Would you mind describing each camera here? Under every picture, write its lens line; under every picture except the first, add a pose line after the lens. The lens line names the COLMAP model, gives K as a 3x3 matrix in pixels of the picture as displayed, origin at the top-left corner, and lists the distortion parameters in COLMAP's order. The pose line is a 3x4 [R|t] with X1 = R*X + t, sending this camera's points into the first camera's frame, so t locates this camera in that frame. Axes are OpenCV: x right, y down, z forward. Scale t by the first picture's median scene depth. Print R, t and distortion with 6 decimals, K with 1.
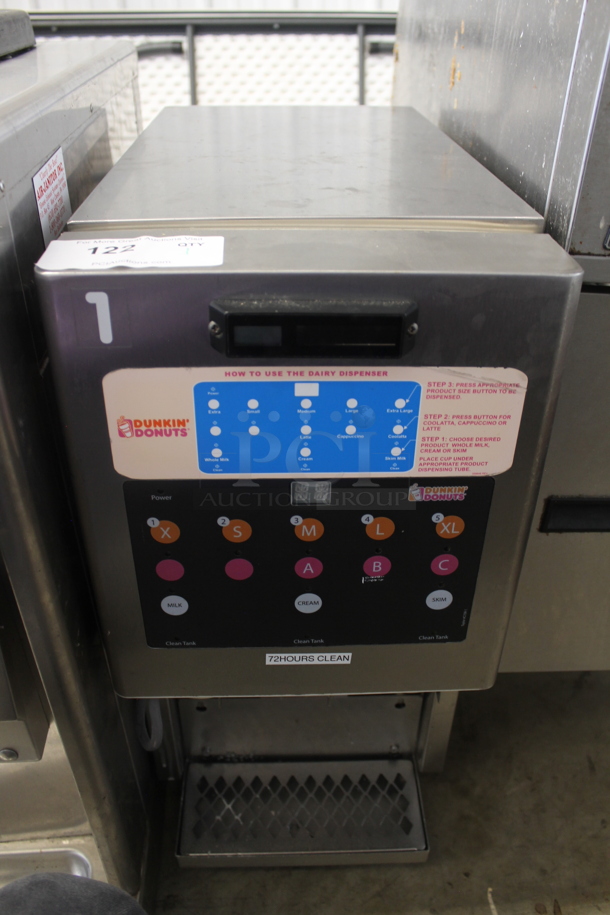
lens RADIAL K [[746.2, 0, 305.0], [0, 746.2, 457.5], [0, 0, 1]] dist [-0.130156, 0.002914]
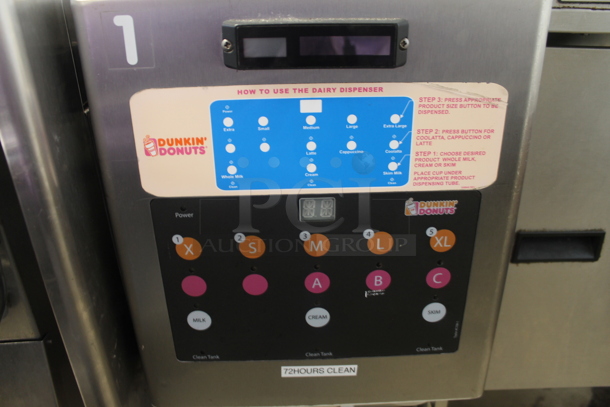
lens RADIAL K [[497.5, 0, 305.0], [0, 497.5, 203.5], [0, 0, 1]] dist [-0.130156, 0.002914]
pose [[0.999487, -0.020081, -0.024939, 0.008434], [0.016520, 0.990626, -0.135602, 0.145039], [0.027428, 0.135120, 0.990449, 0.270487]]
